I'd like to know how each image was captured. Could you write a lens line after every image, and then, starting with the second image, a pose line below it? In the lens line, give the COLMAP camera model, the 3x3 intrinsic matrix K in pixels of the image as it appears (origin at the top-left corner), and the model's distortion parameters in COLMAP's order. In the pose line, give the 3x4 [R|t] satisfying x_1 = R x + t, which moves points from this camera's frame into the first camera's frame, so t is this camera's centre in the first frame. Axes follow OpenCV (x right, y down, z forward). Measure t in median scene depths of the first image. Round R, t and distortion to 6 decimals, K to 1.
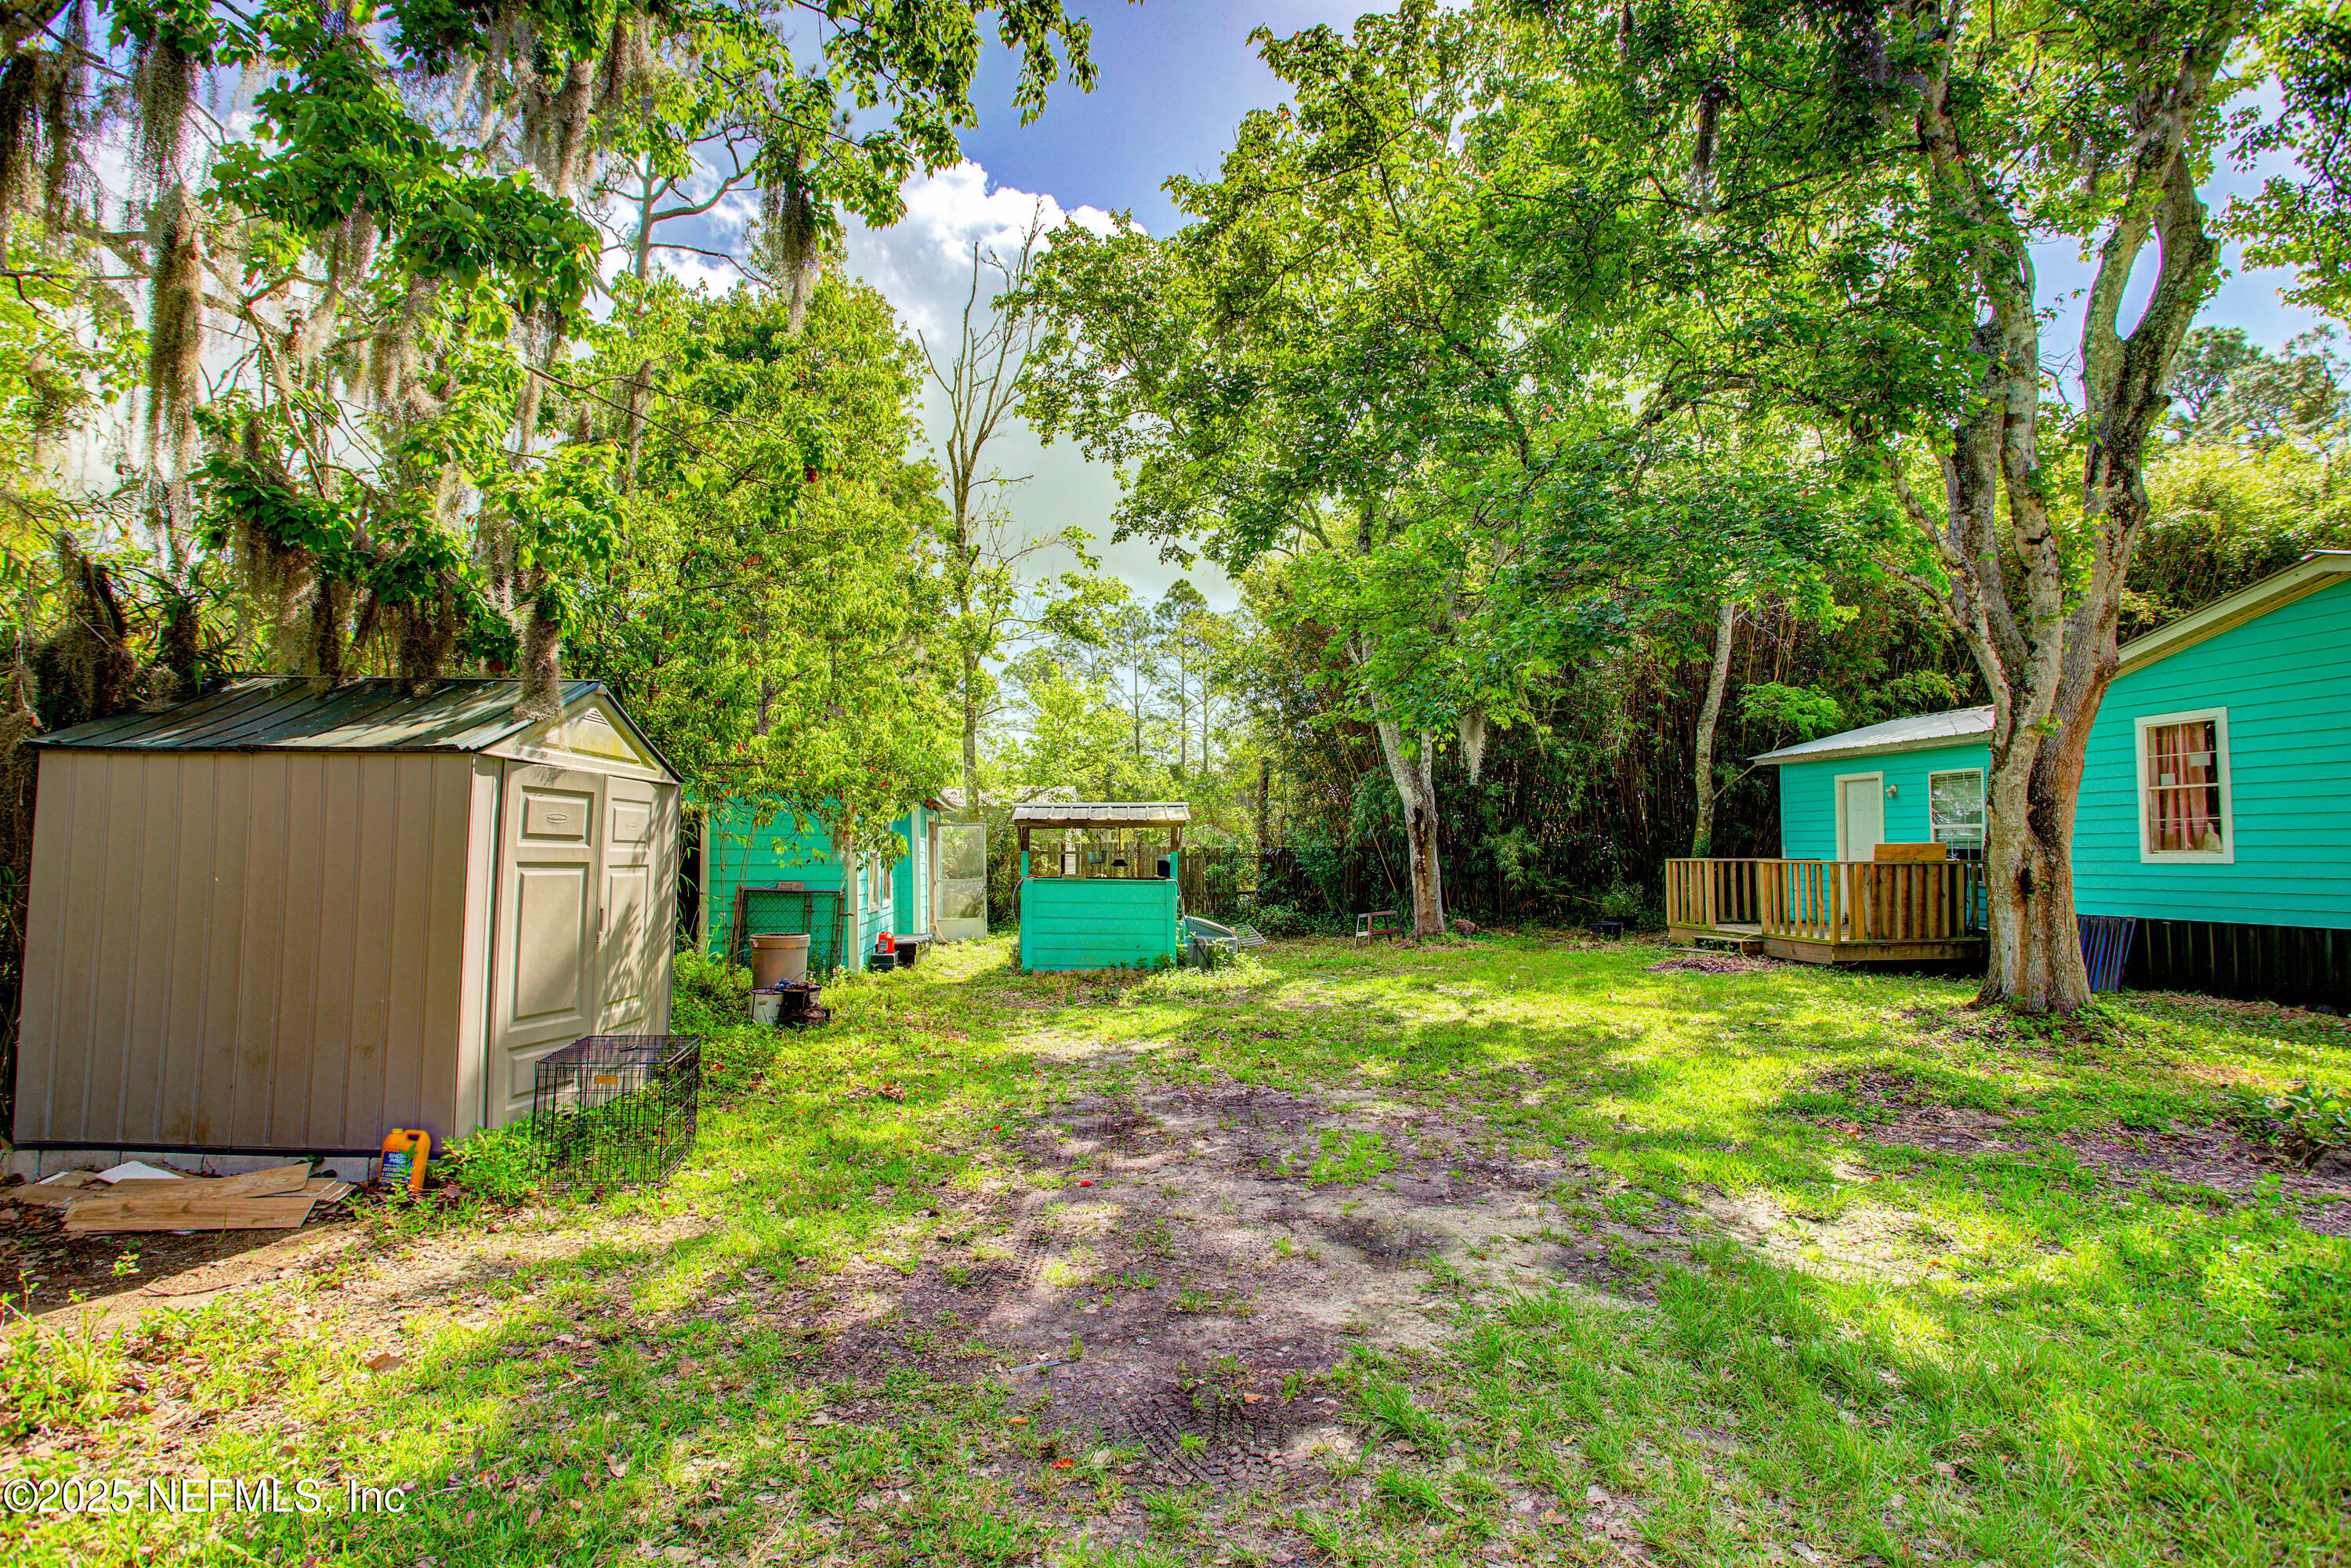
lens RADIAL K [[1150.2, 0, 1175.0], [0, 1150.2, 786.6], [0, 0, 1]] dist [-0.018542, 0.000268]
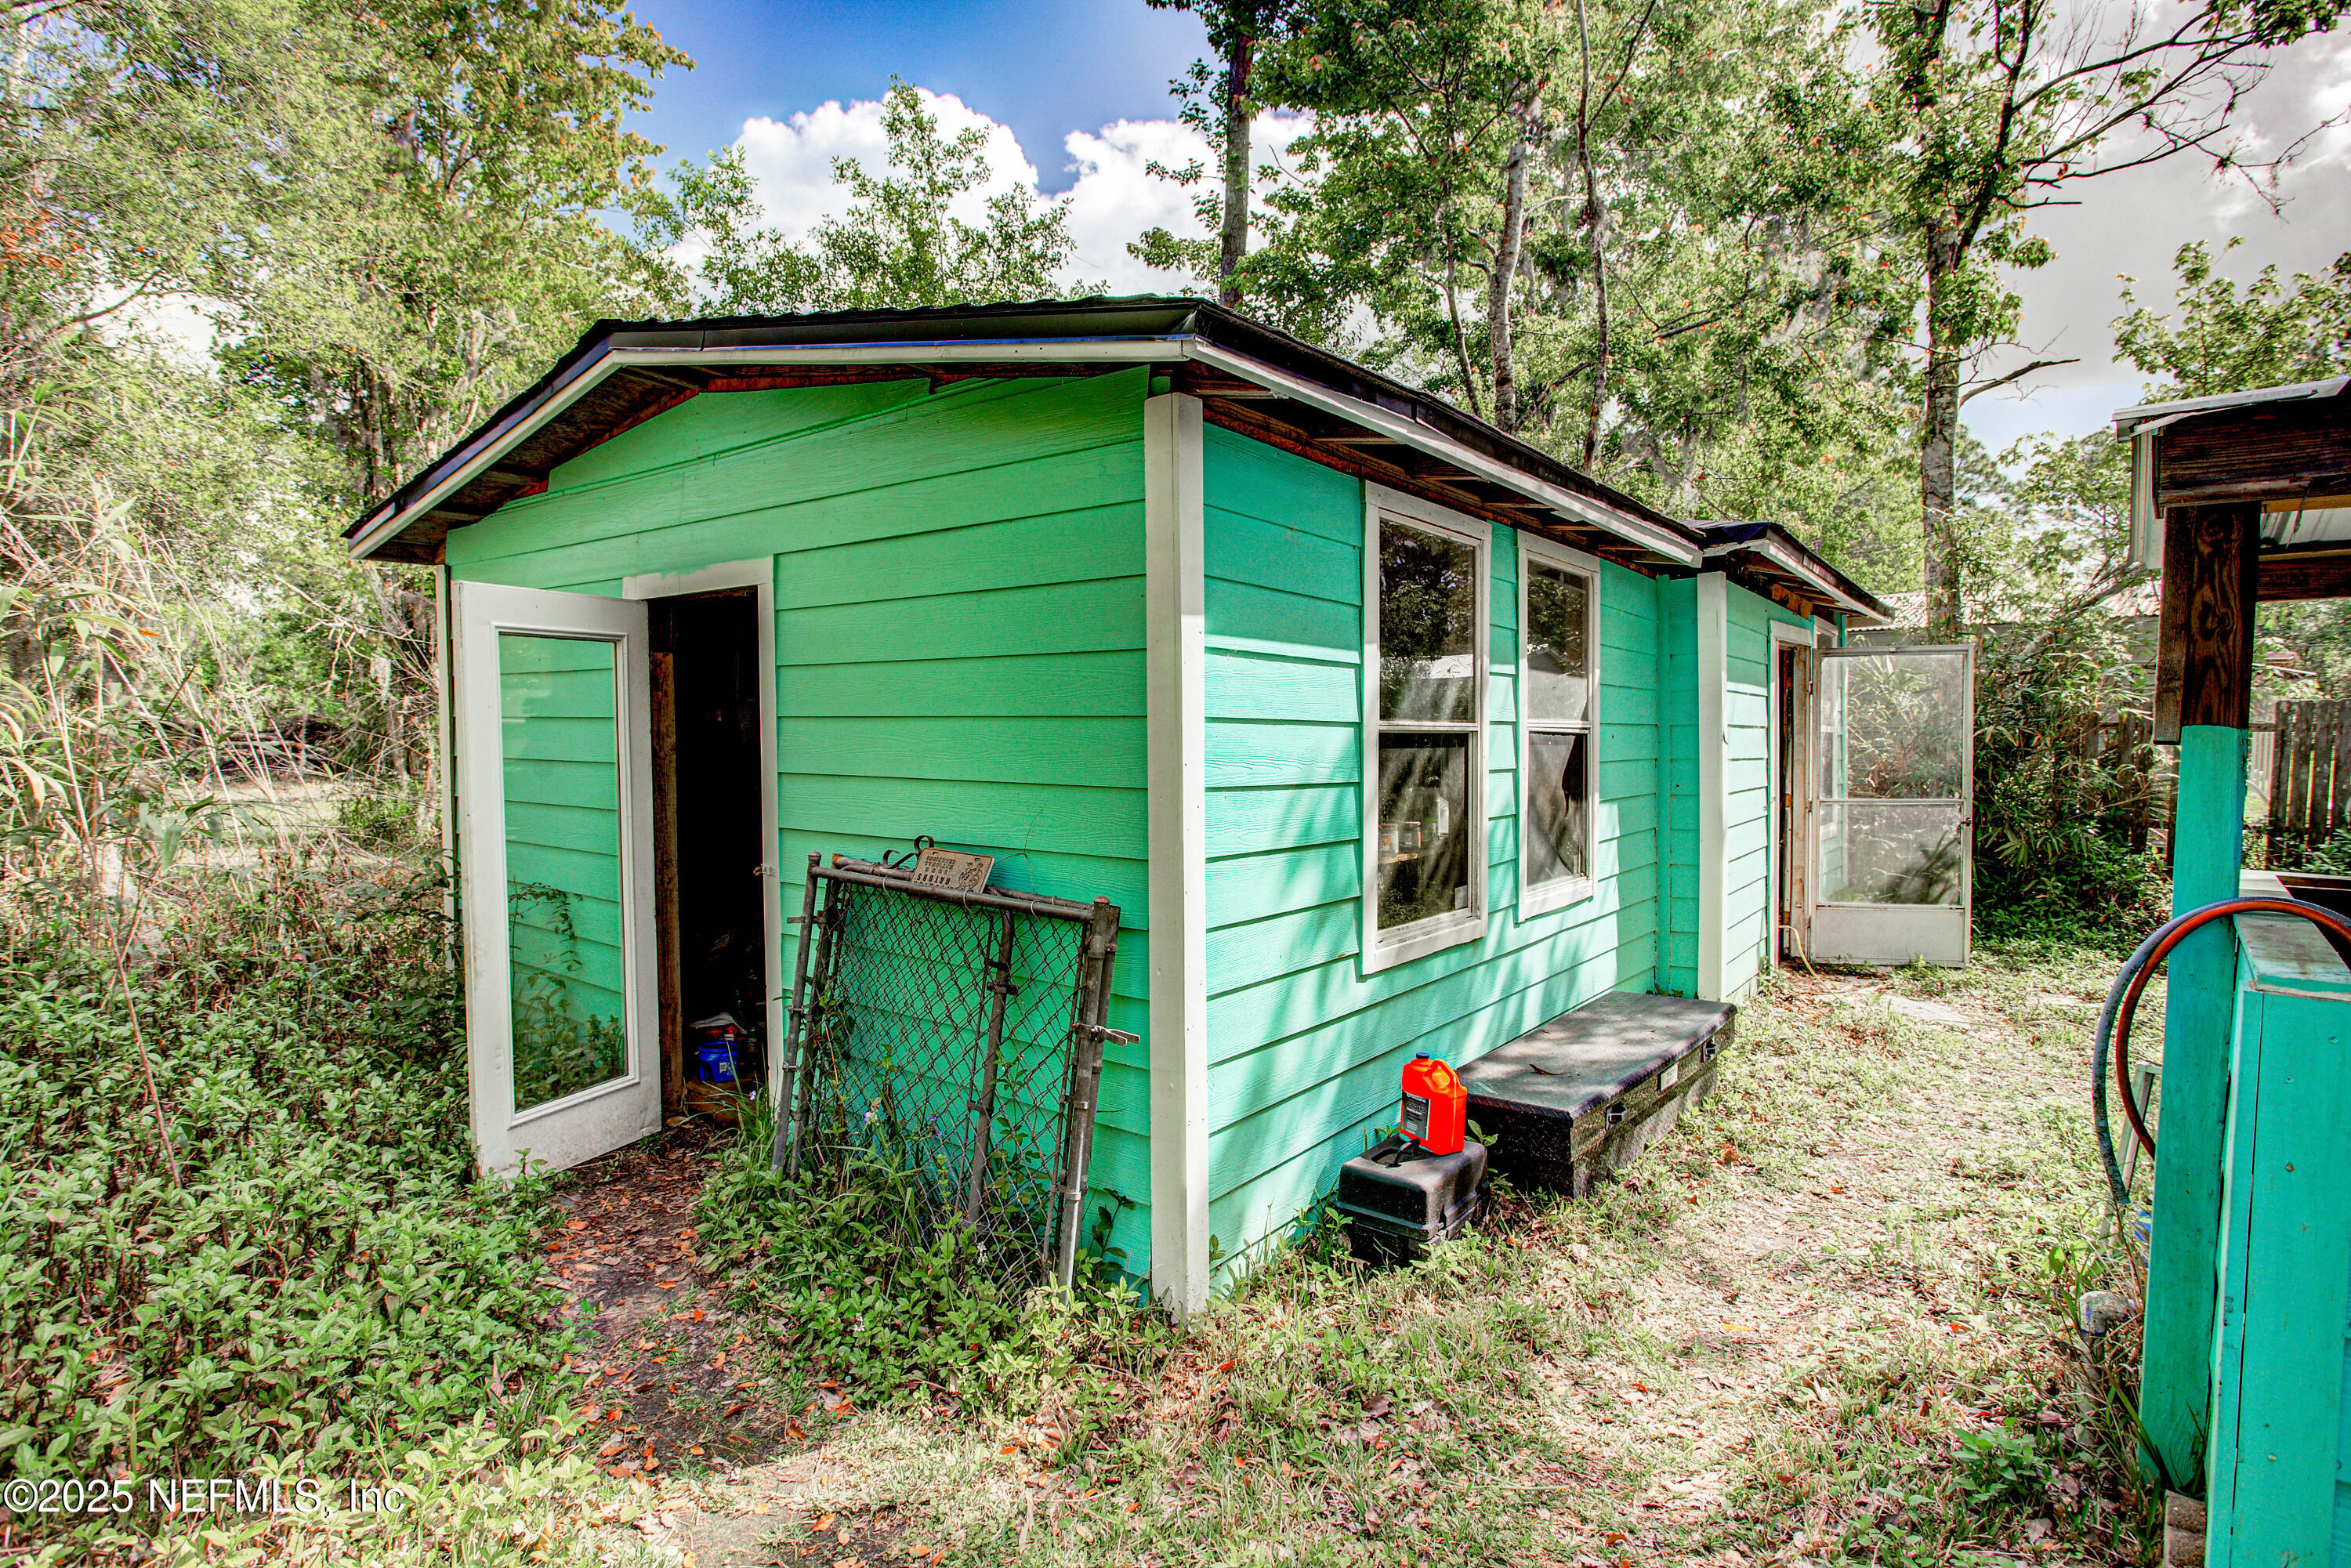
lens RADIAL K [[1150.2, 0, 1165.8], [0, 1150.2, 787.8], [0, 0, 1]] dist [-0.018542, 0.000268]
pose [[0.701873, 0.041628, -0.711085, -0.122132], [0.038790, 0.994576, 0.096512, 0.045132], [0.711246, -0.095322, 0.696451, 0.799681]]
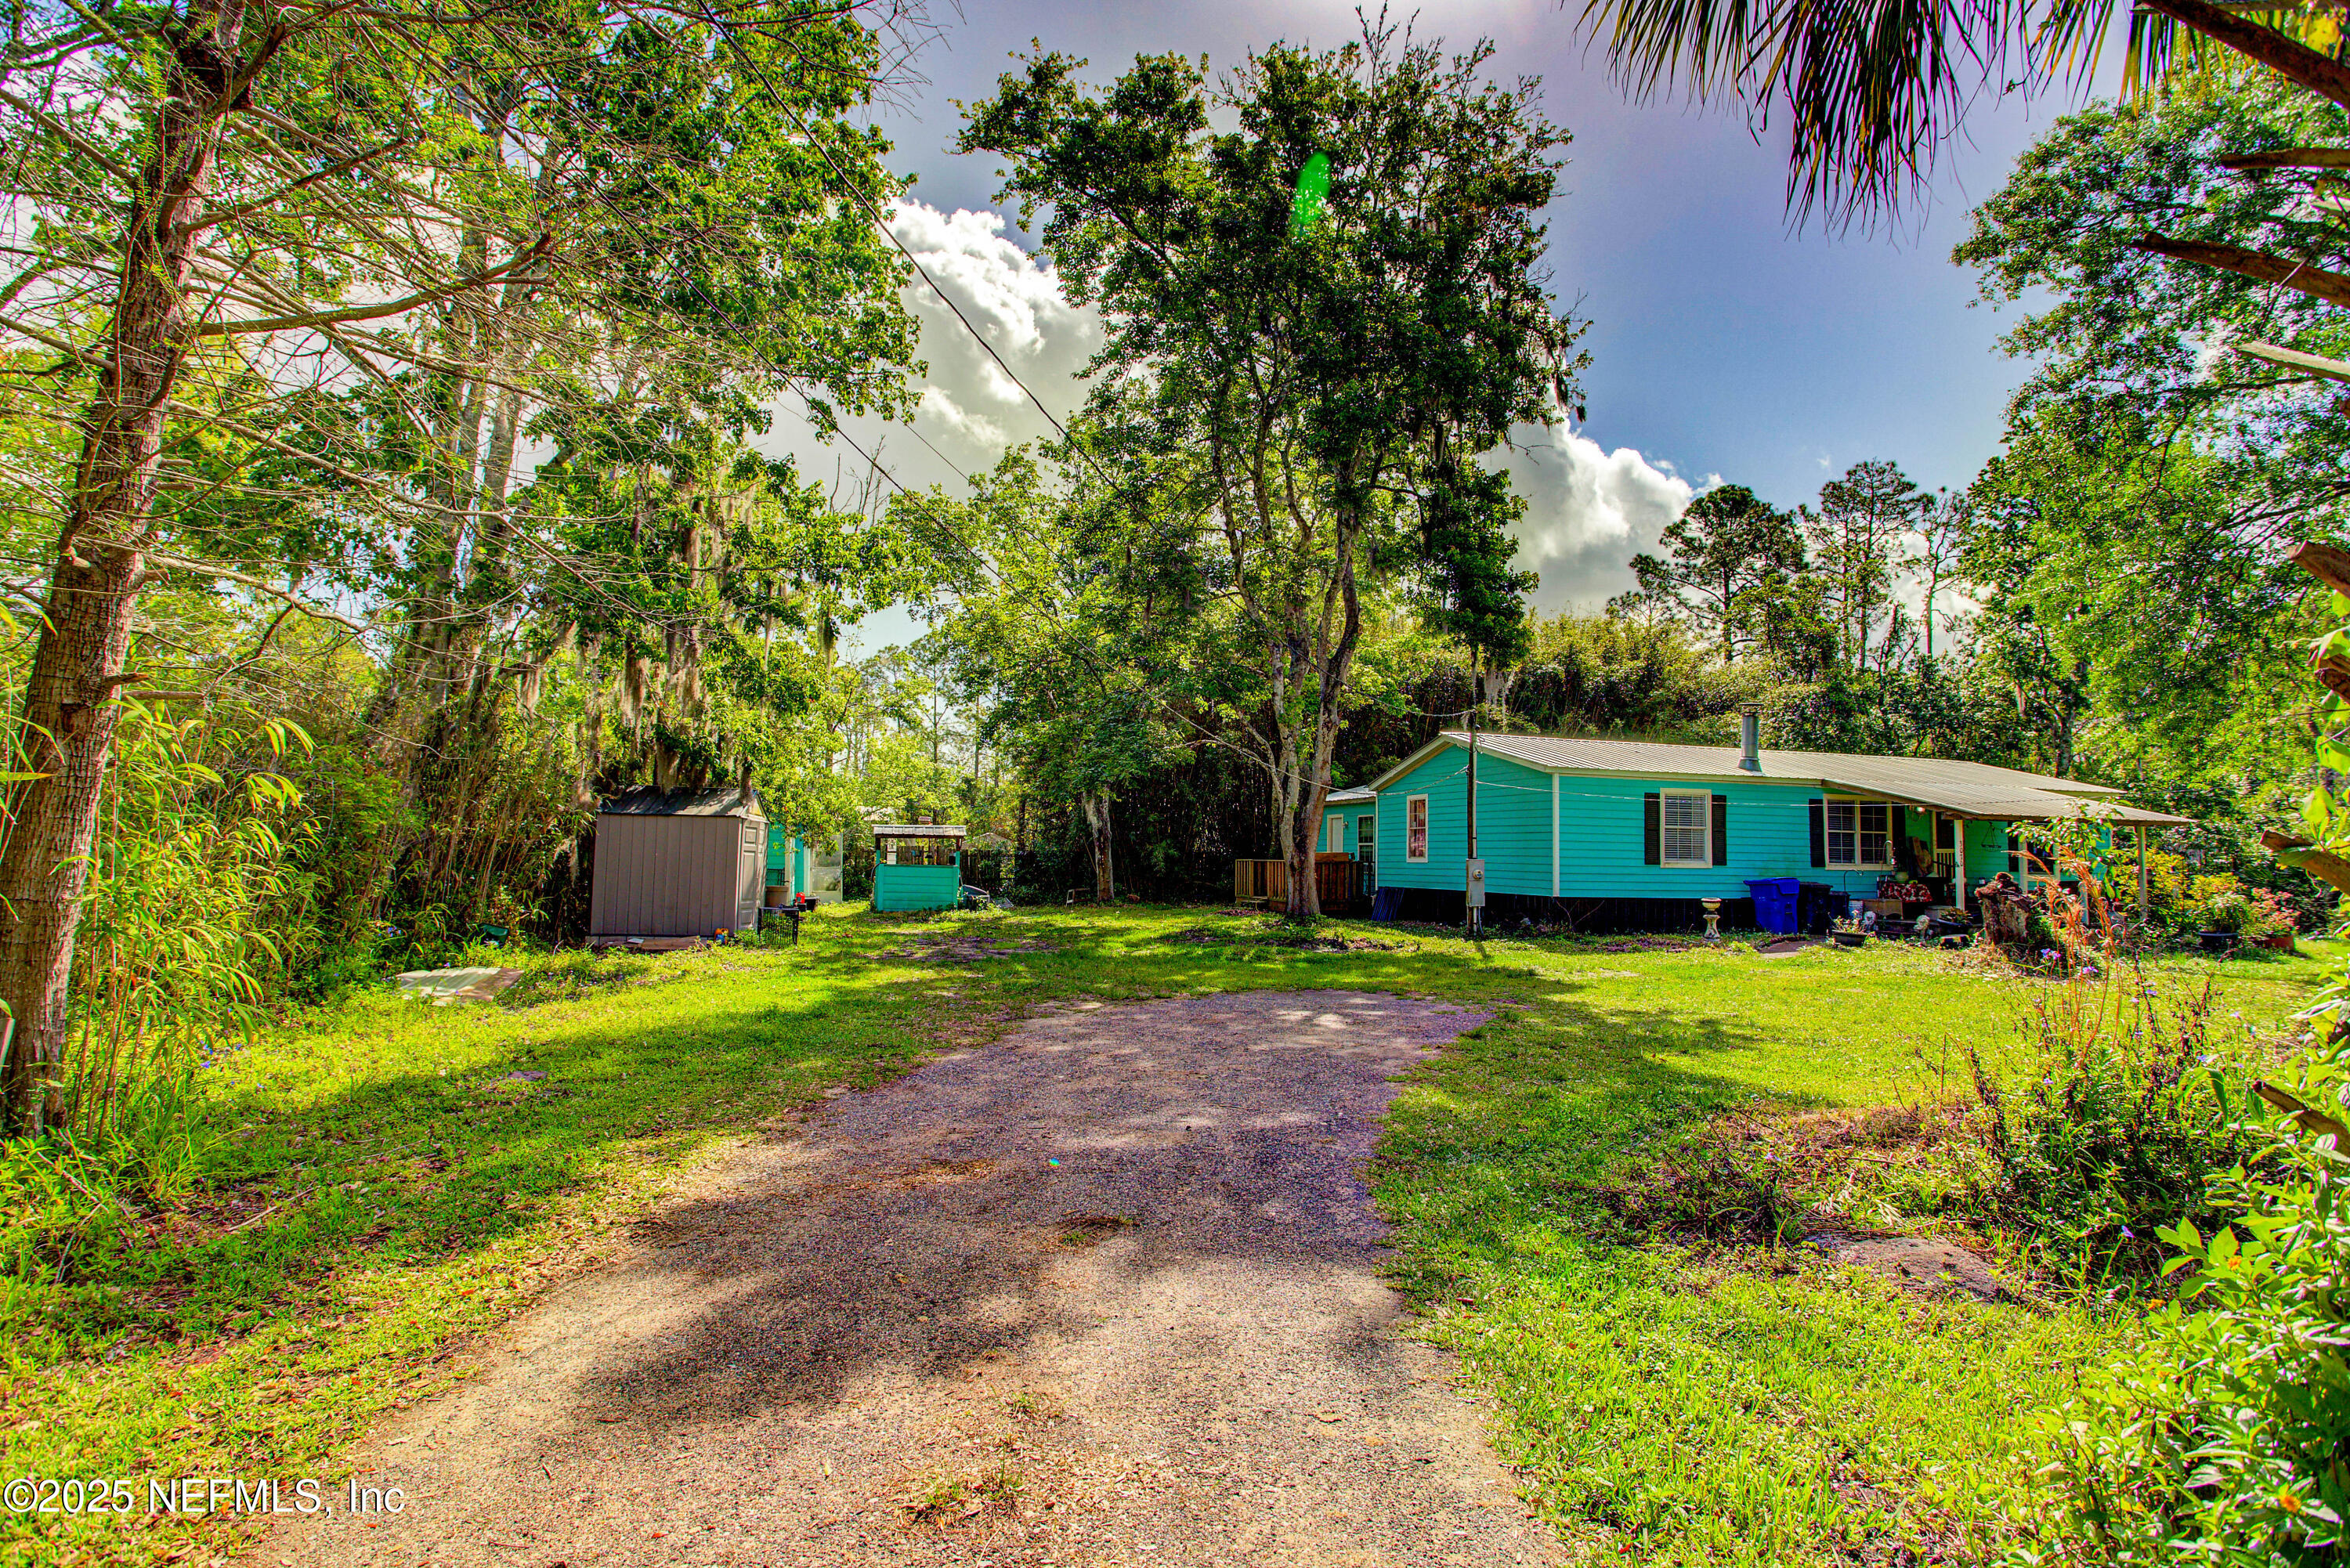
lens RADIAL K [[1149.6, 0, 1164.4], [0, 1149.6, 792.4], [0, 0, 1]] dist [-0.018542, 0.000268]
pose [[0.986182, 0.020479, 0.164396, 0.022009], [-0.020738, 0.999785, -0.000135, -0.048169], [-0.164363, -0.003276, 0.986394, -0.940386]]
